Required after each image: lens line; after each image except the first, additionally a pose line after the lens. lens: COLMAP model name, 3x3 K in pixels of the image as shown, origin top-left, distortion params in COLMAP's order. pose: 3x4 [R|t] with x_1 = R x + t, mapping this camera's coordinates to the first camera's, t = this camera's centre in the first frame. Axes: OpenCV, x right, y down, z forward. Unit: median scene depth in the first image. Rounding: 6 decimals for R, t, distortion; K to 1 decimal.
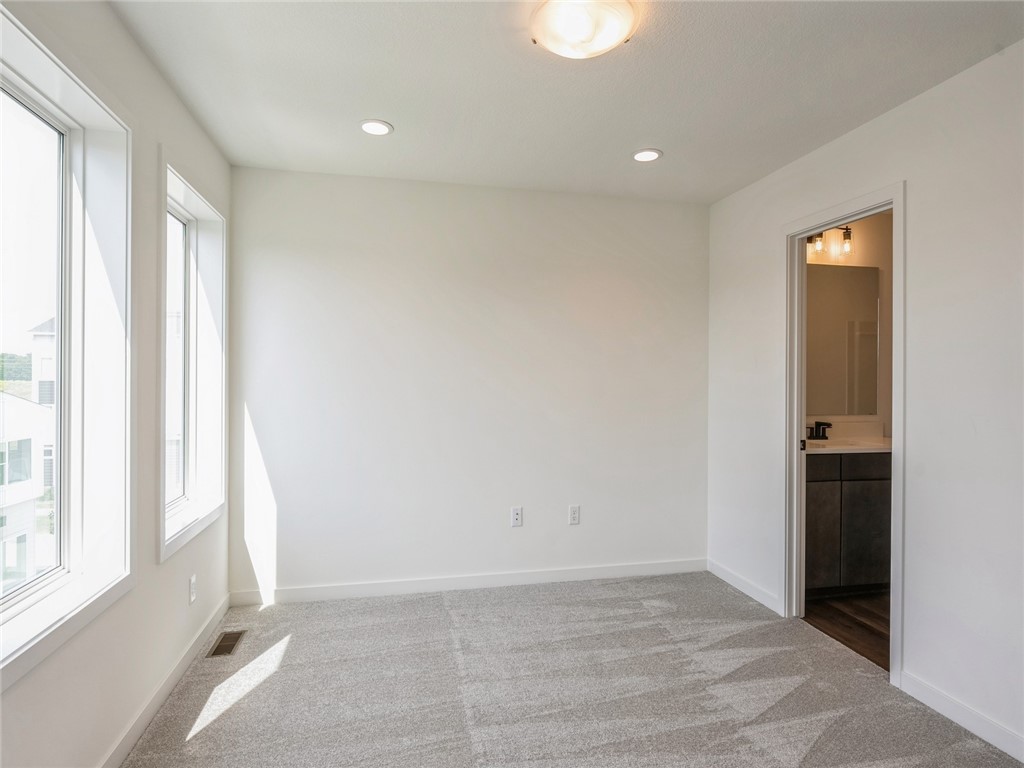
lens RADIAL K [[555.3, 0, 512.0], [0, 555.3, 384.0], [0, 0, 1]] dist [-0.003589, 0.001582]
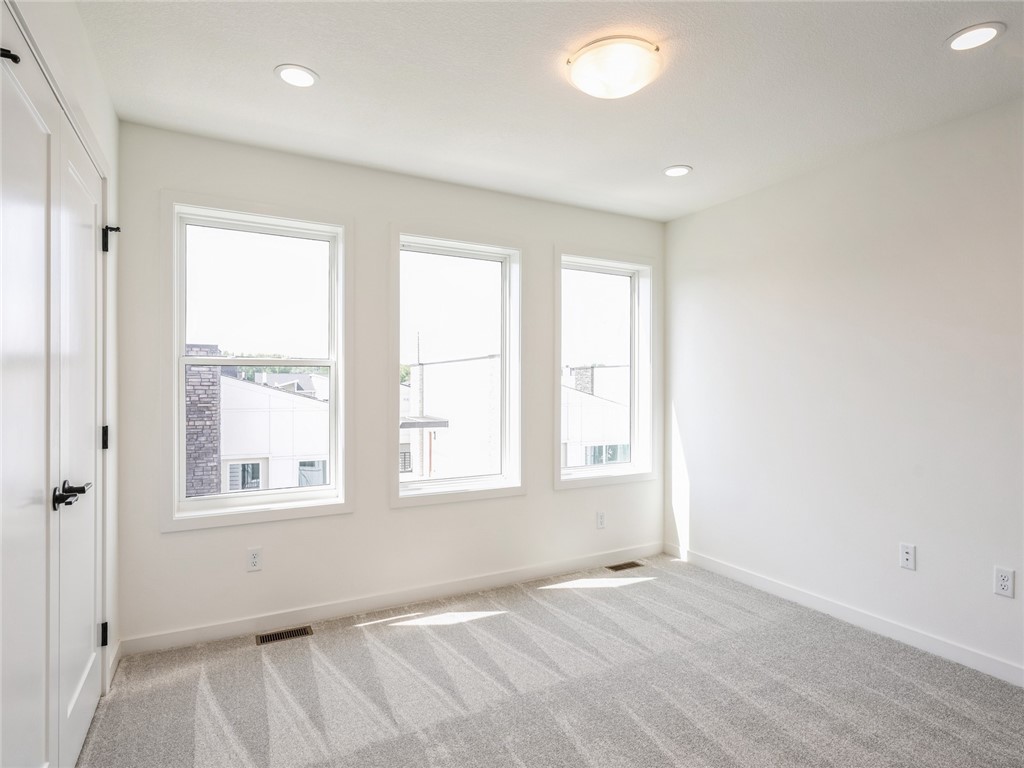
lens RADIAL K [[555.3, 0, 512.0], [0, 555.3, 384.0], [0, 0, 1]] dist [-0.003589, 0.001582]
pose [[0.274854, -0.002849, -0.961482, 0.672442], [-0.006400, 0.999968, -0.004793, 0.004360], [0.961465, 0.007471, 0.274827, 0.275341]]
